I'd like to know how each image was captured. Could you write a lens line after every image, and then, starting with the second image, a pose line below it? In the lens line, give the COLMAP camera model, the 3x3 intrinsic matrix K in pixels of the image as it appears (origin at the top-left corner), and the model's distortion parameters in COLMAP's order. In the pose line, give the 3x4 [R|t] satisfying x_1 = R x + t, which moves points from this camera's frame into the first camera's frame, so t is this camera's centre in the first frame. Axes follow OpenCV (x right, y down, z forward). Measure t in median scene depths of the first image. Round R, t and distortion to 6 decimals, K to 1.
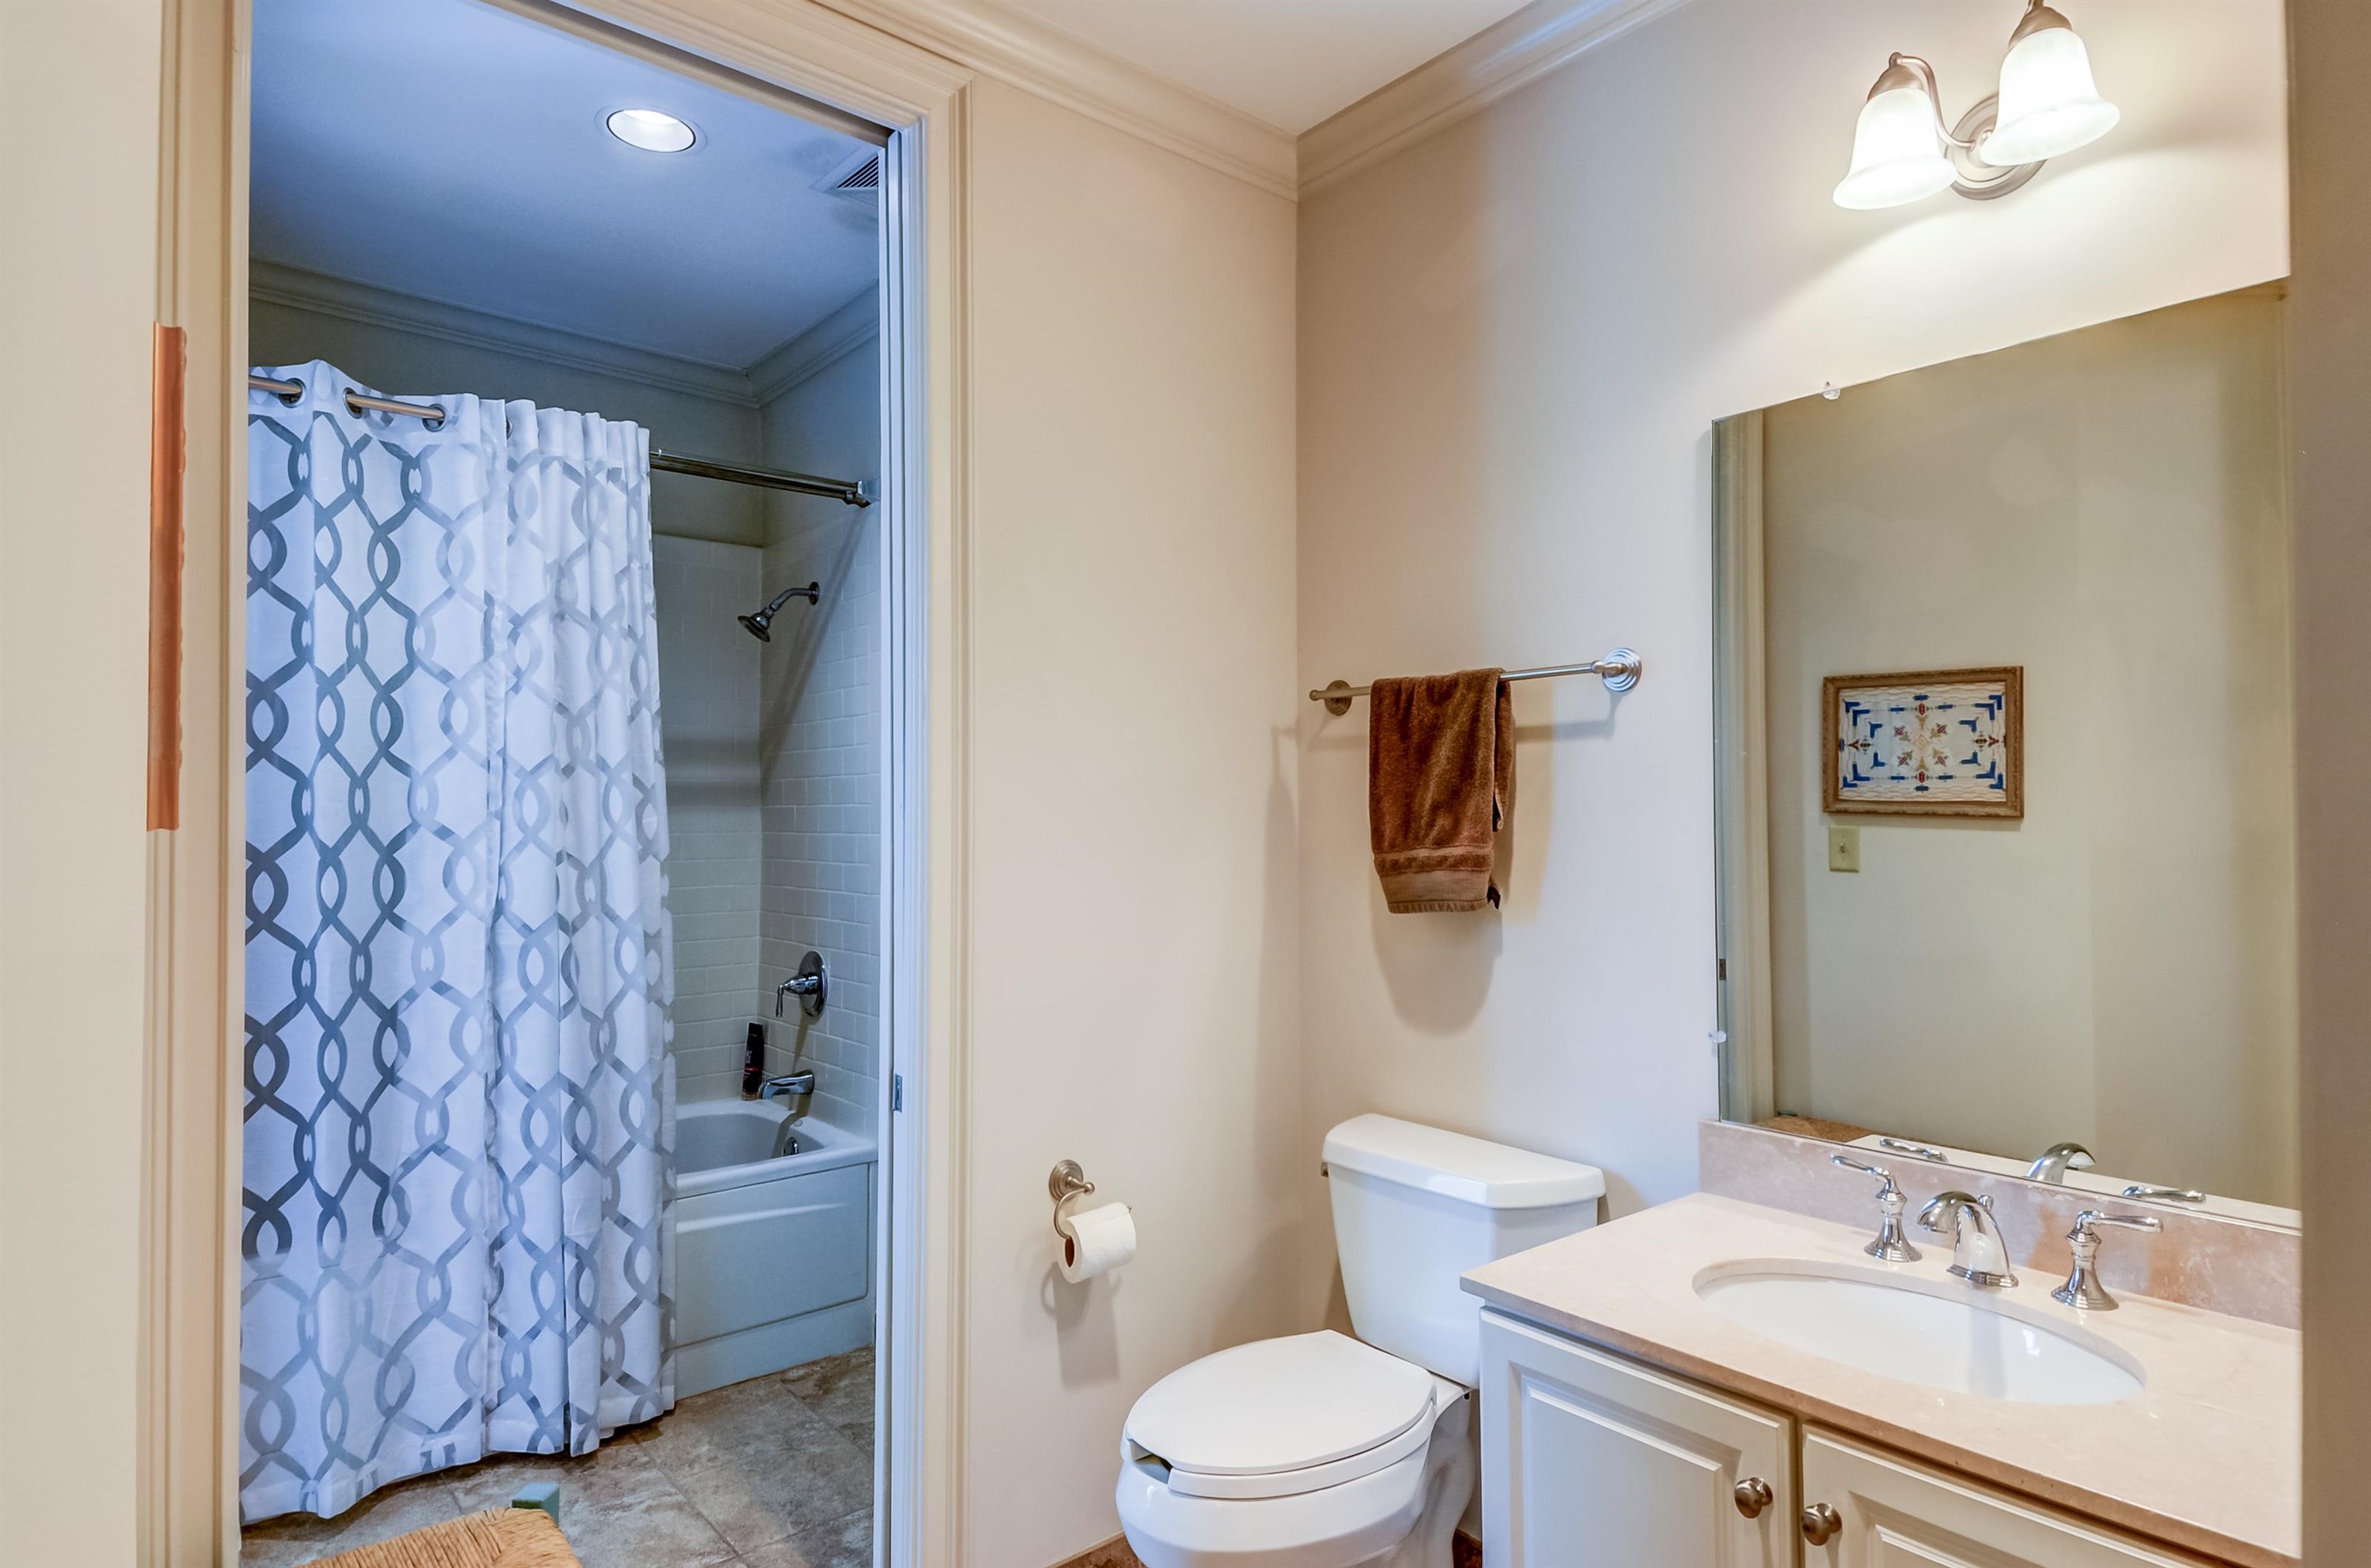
lens RADIAL K [[1333.1, 0, 1188.8], [0, 1333.1, 787.2], [0, 0, 1]] dist [0.075010, -0.048932]
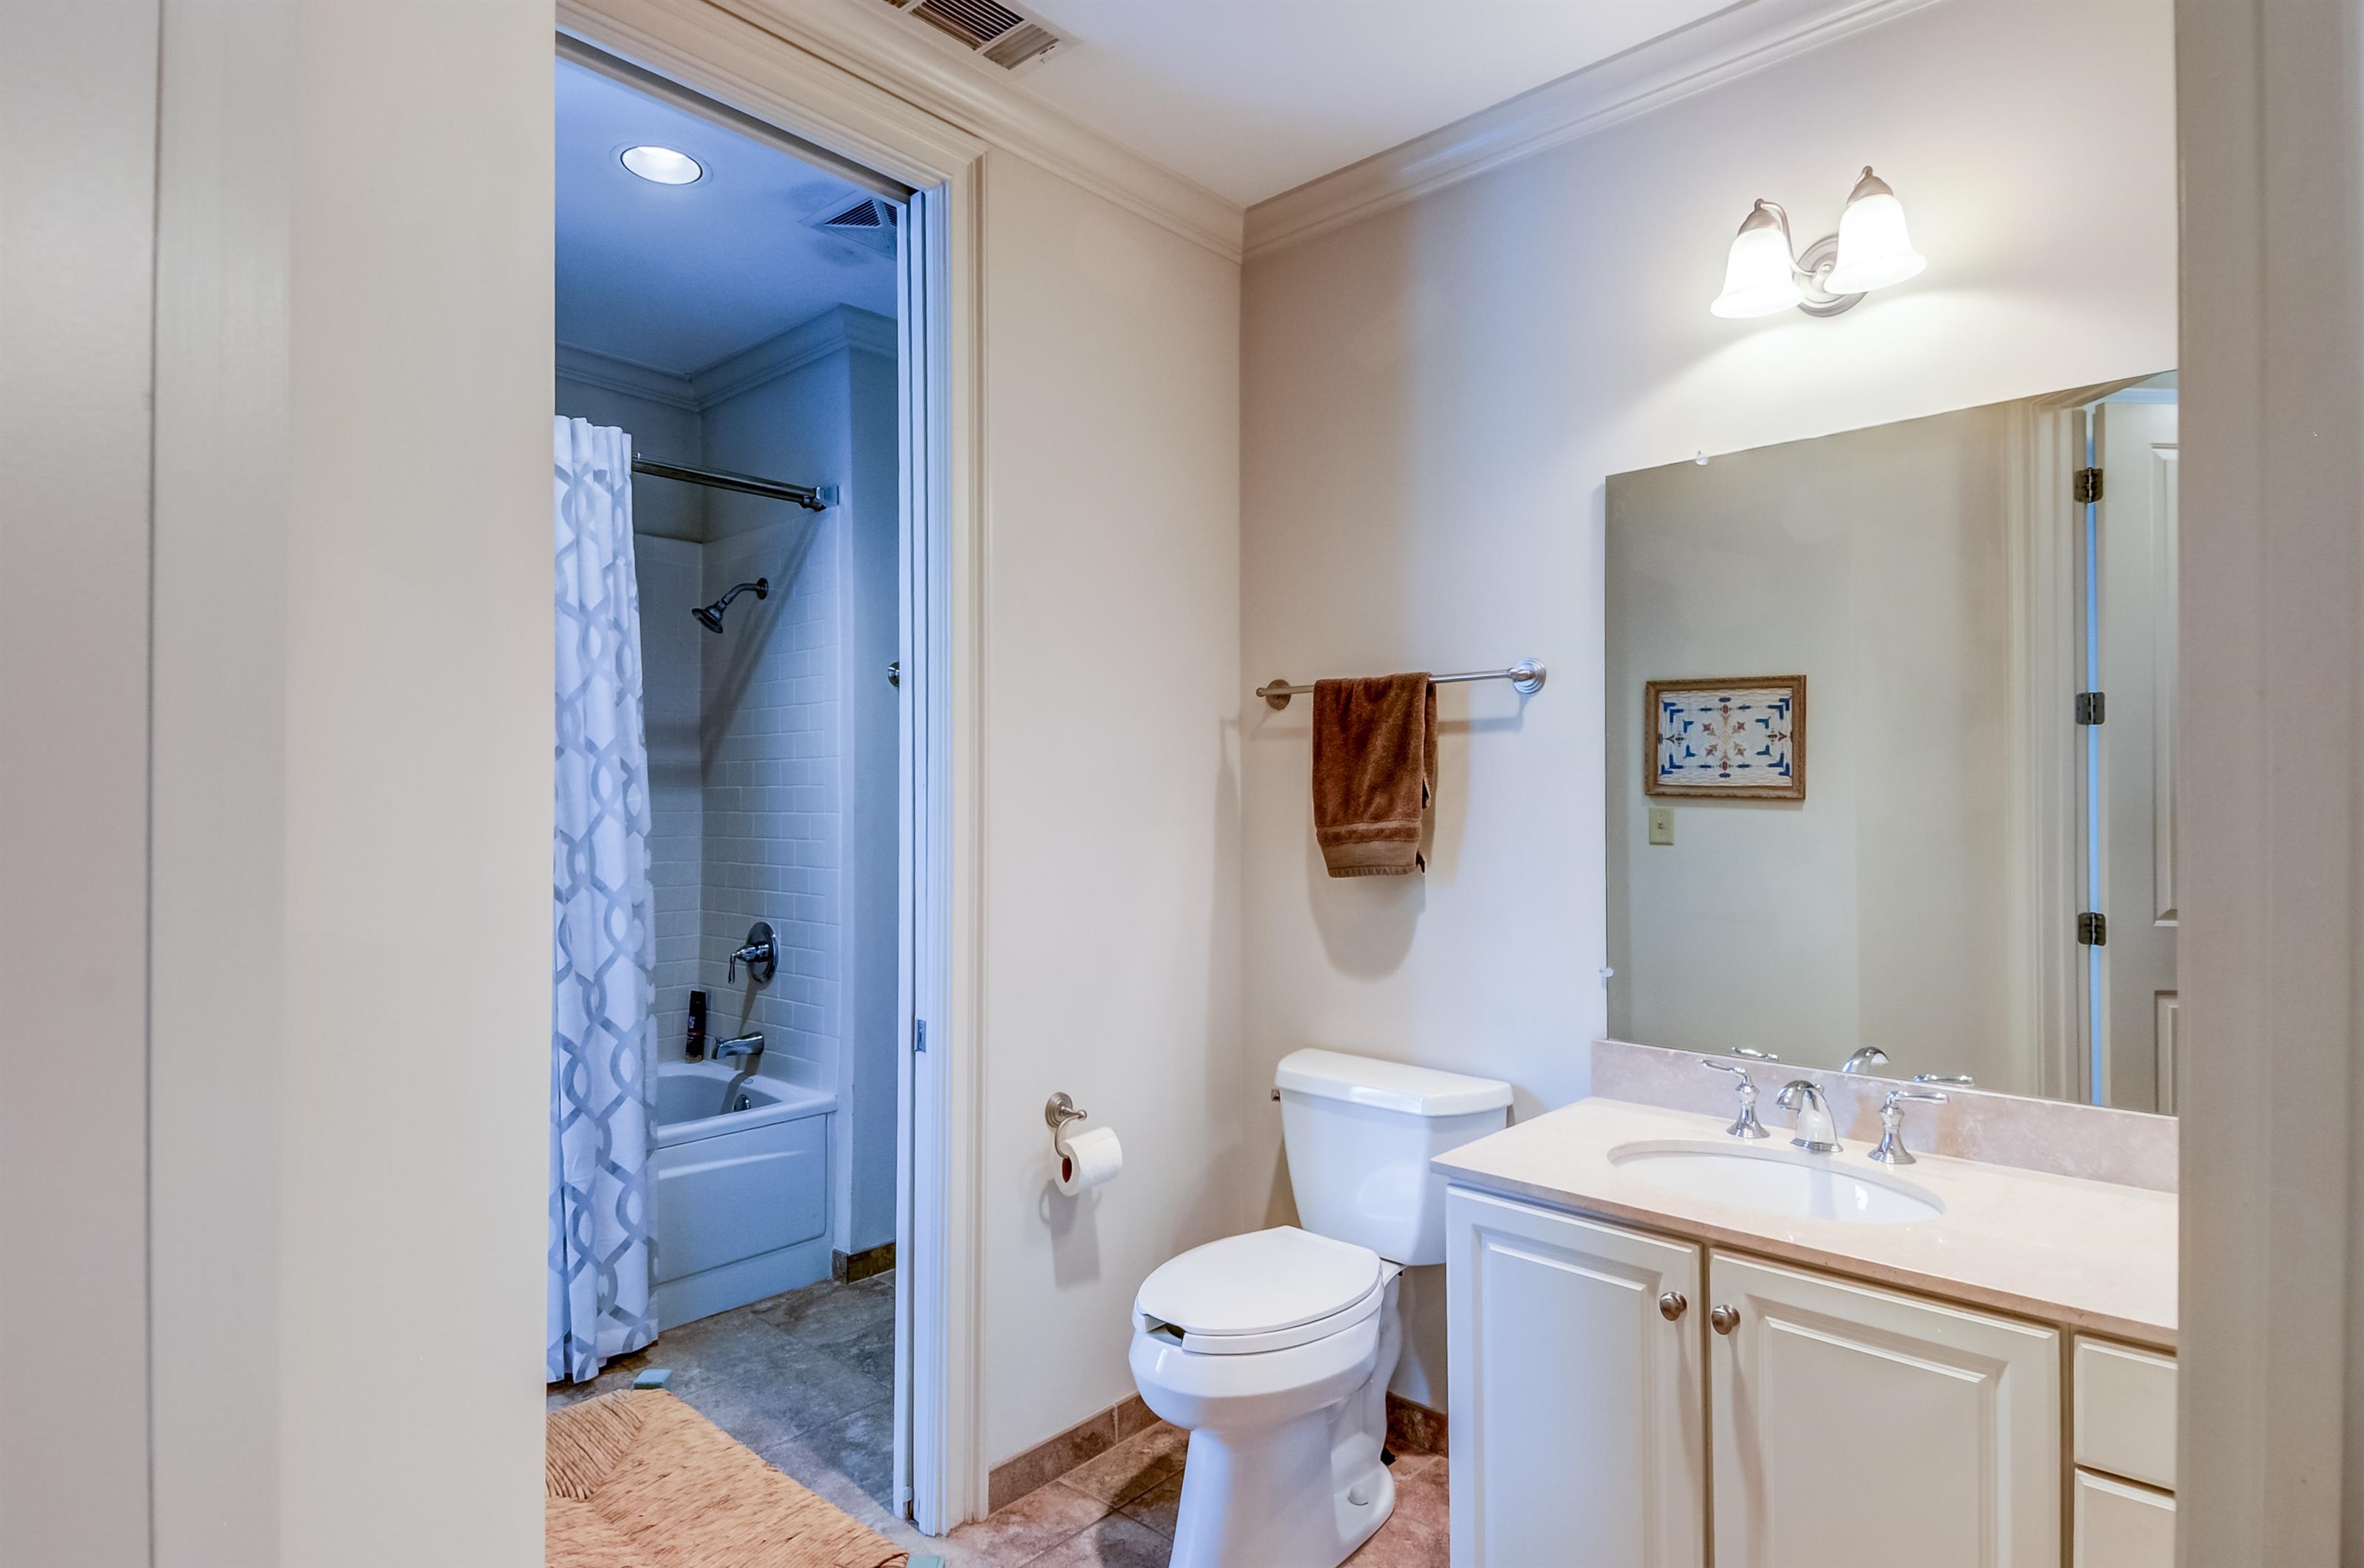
lens RADIAL K [[1247.7, 0, 1208.6], [0, 1247.7, 785.7], [0, 0, 1]] dist [0.074650, -0.051235]
pose [[0.991201, 0.003523, 0.132321, -0.100295], [-0.004843, 0.999942, 0.009653, 0.002625], [-0.132279, -0.010209, 0.991160, -0.080149]]
